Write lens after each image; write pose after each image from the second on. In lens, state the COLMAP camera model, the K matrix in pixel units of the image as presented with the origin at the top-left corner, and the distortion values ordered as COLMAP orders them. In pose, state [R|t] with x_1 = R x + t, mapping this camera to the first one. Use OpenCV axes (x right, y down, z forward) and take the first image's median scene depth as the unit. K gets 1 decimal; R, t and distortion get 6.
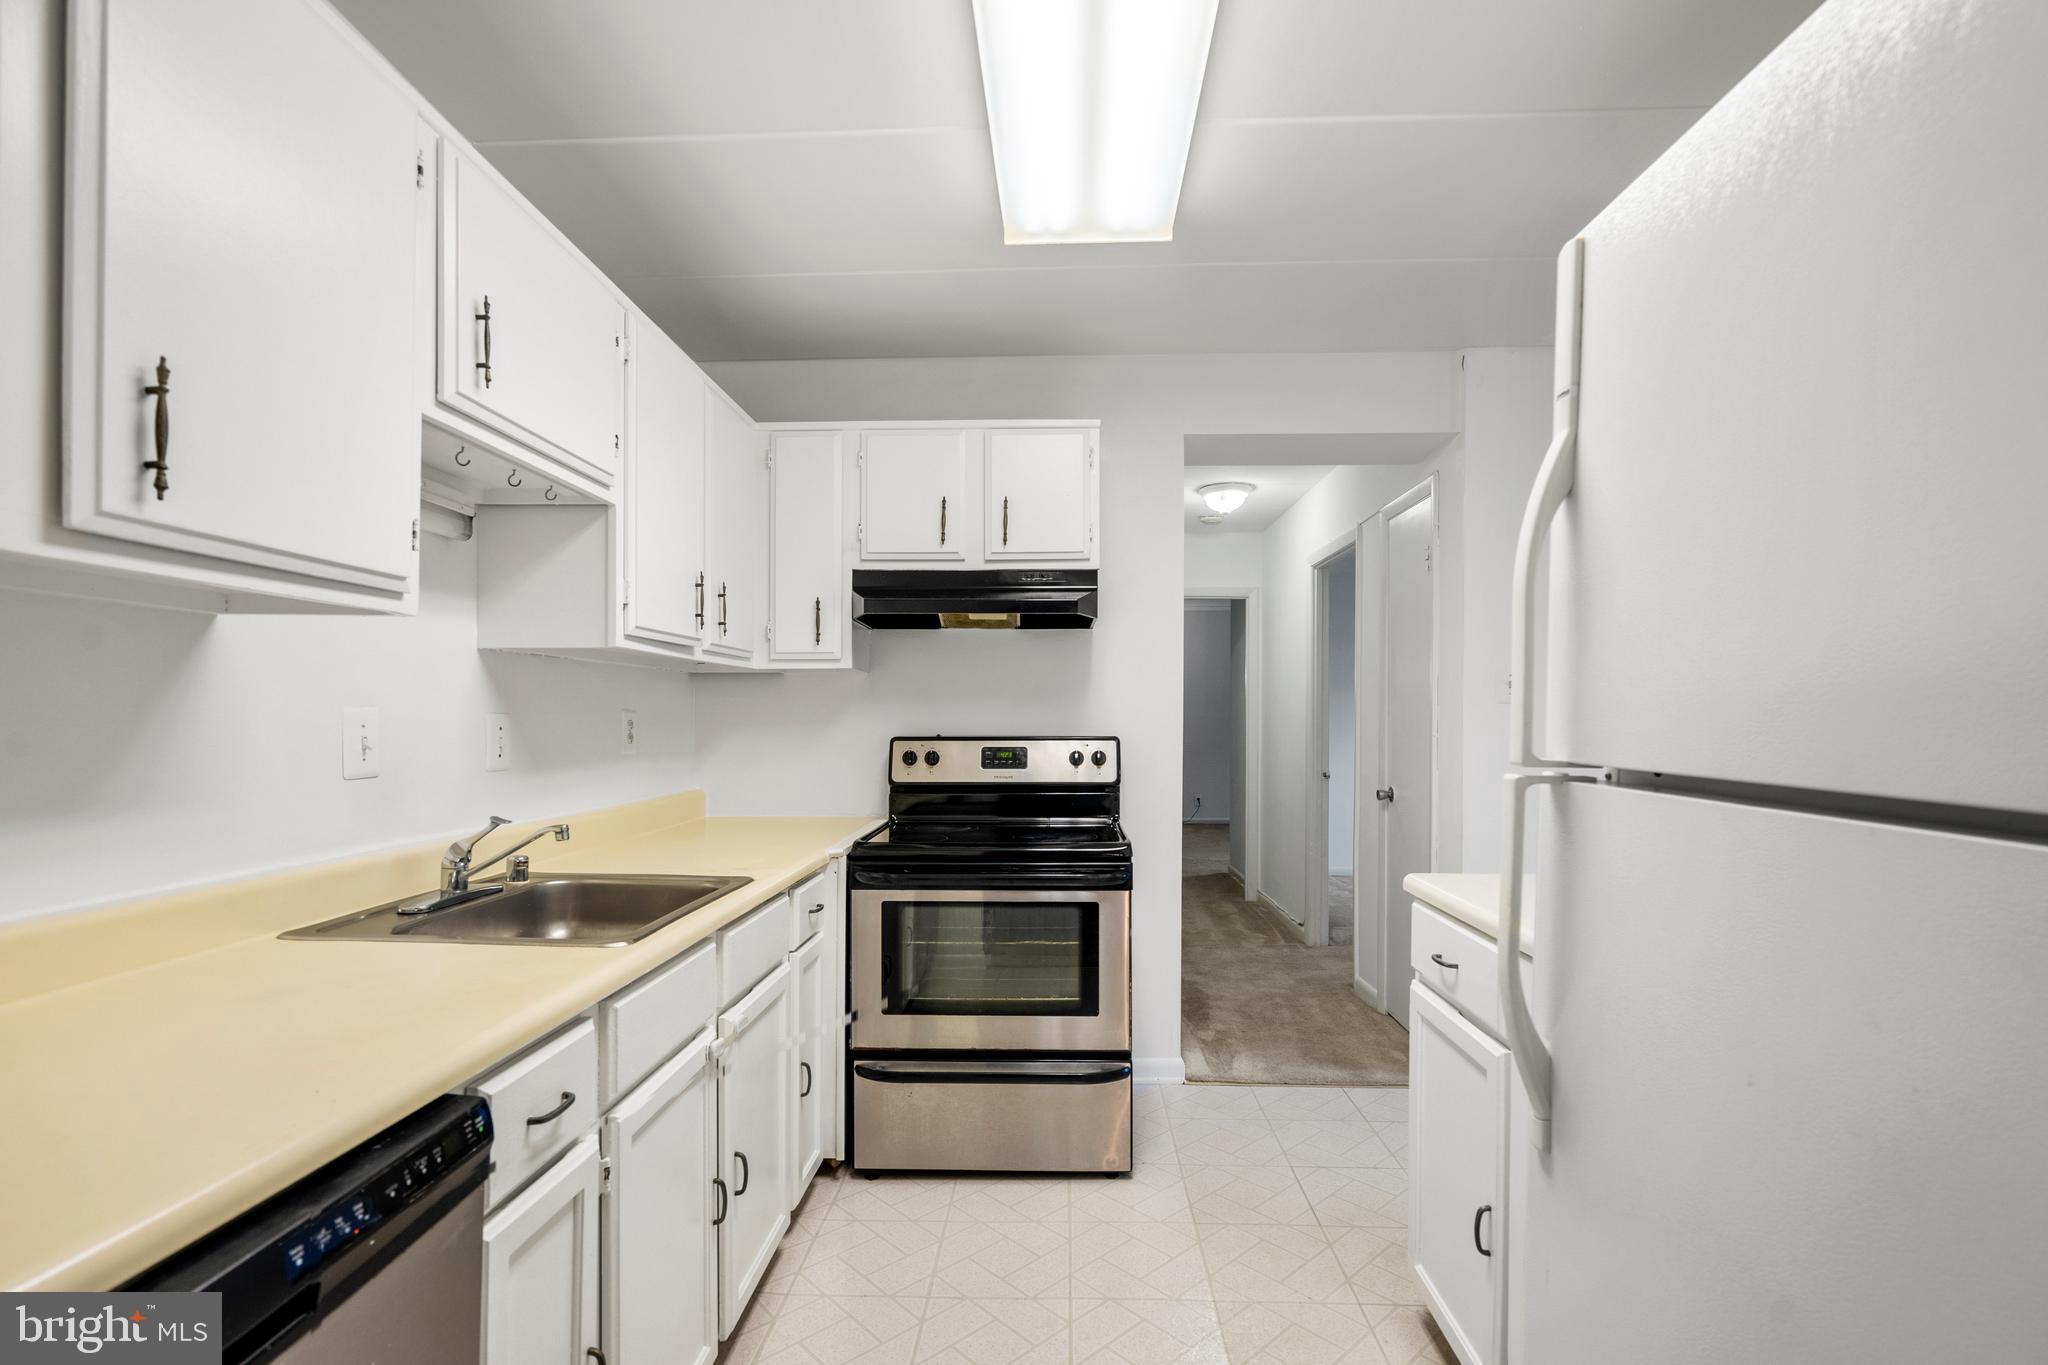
lens RADIAL K [[938.3, 0, 1025.7], [0, 938.3, 711.1], [0, 0, 1]] dist [0.000048, -0.000020]
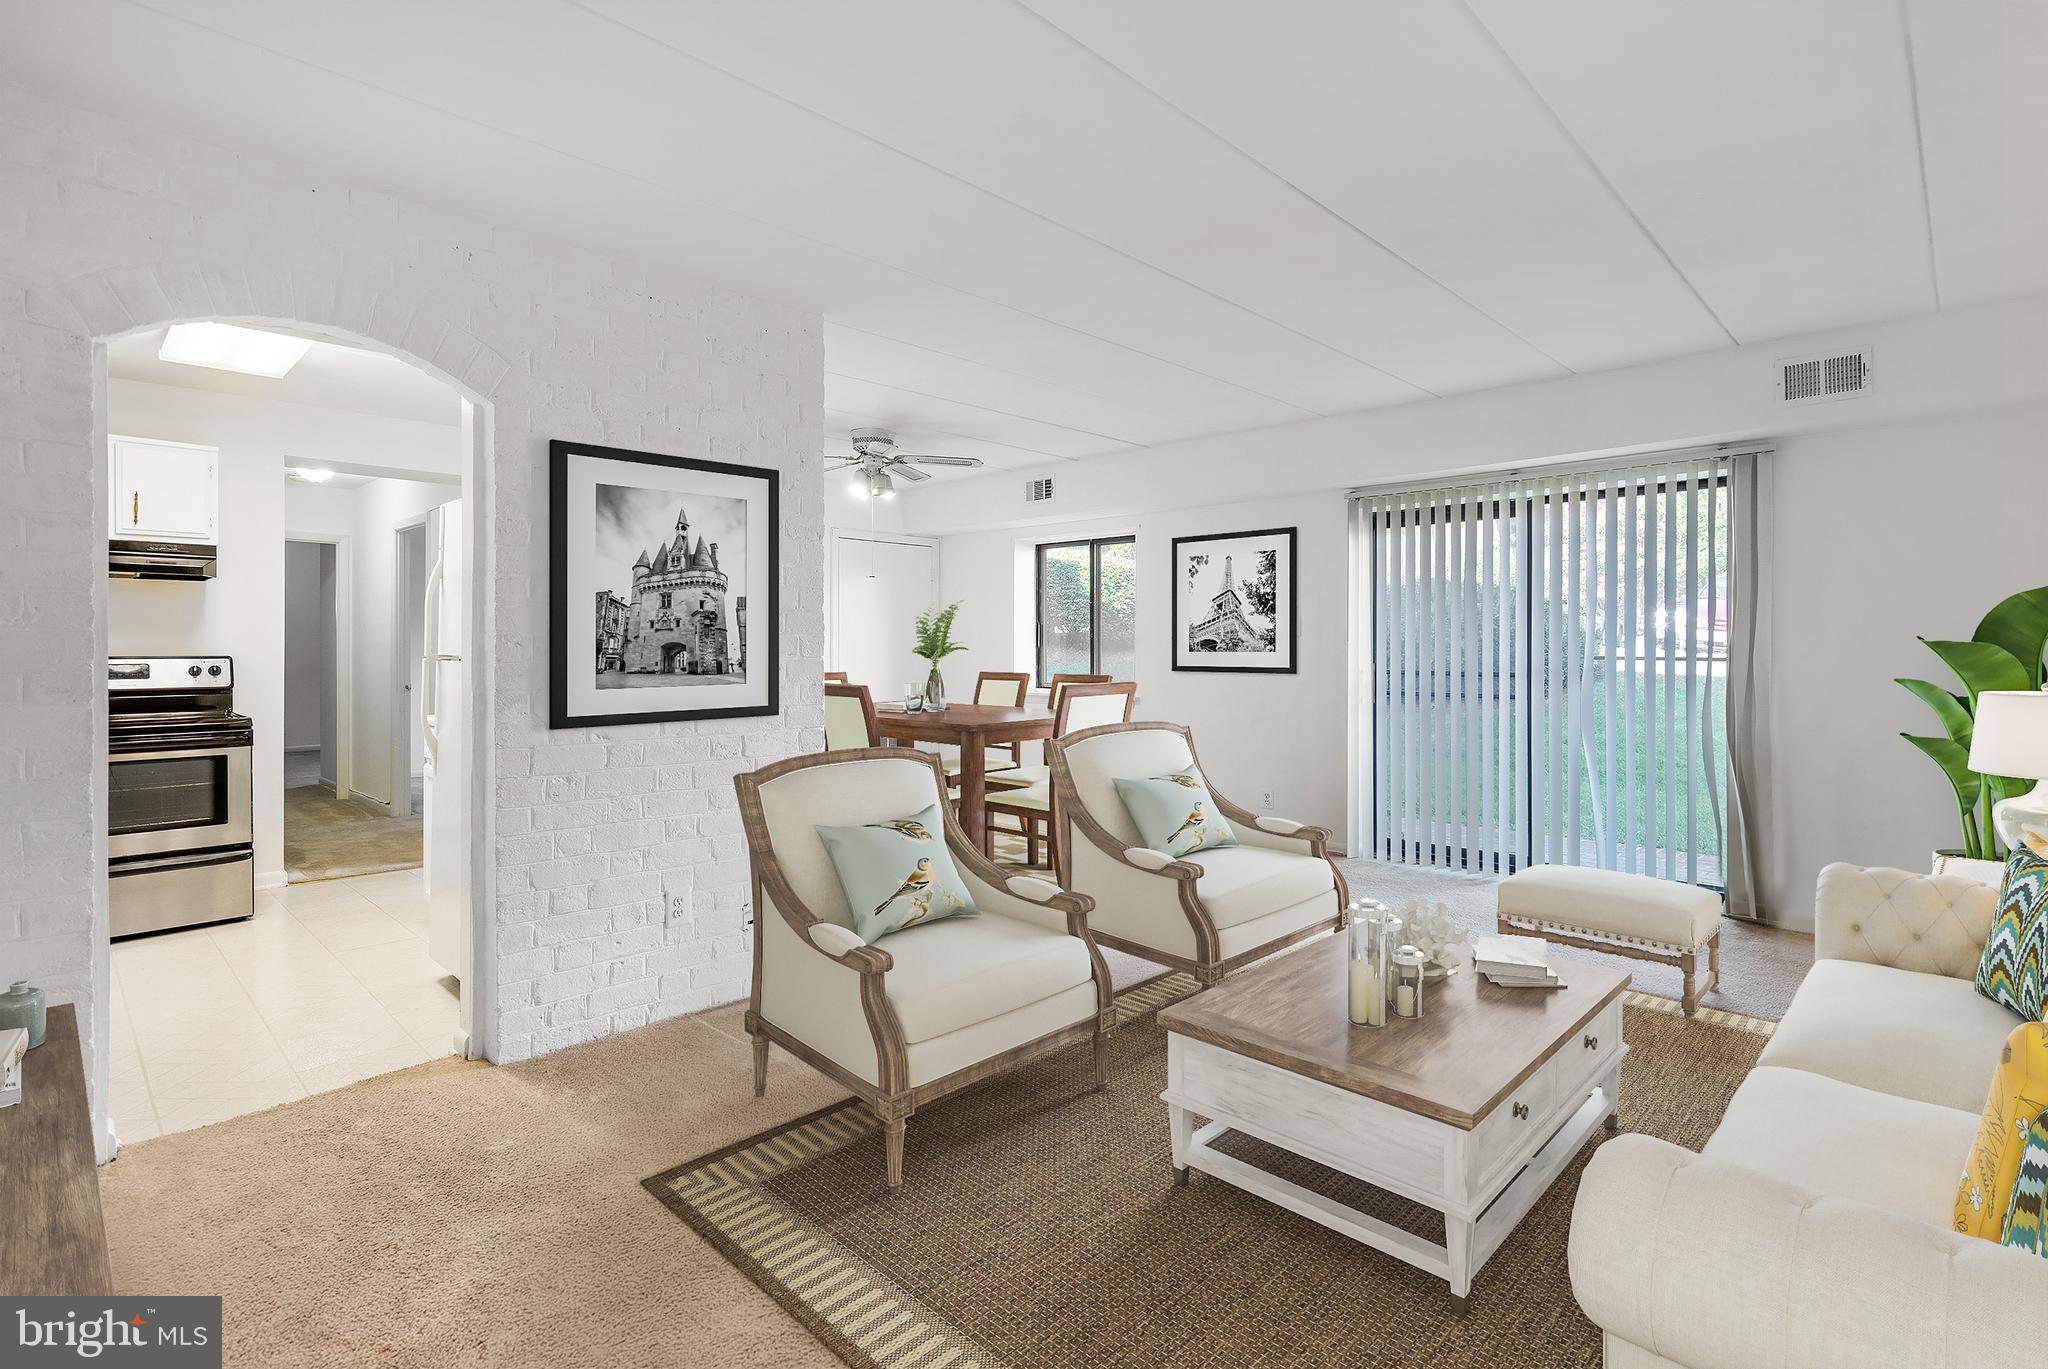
lens RADIAL K [[954.3, 0, 1018.1], [0, 954.3, 644.7], [0, 0, 1]] dist [-0.000931, -0.000194]
pose [[0.661486, -0.004847, 0.749942, -0.210695], [0.002414, 0.999988, 0.004334, 0.006181], [-0.749954, -0.001056, 0.661489, -0.935606]]
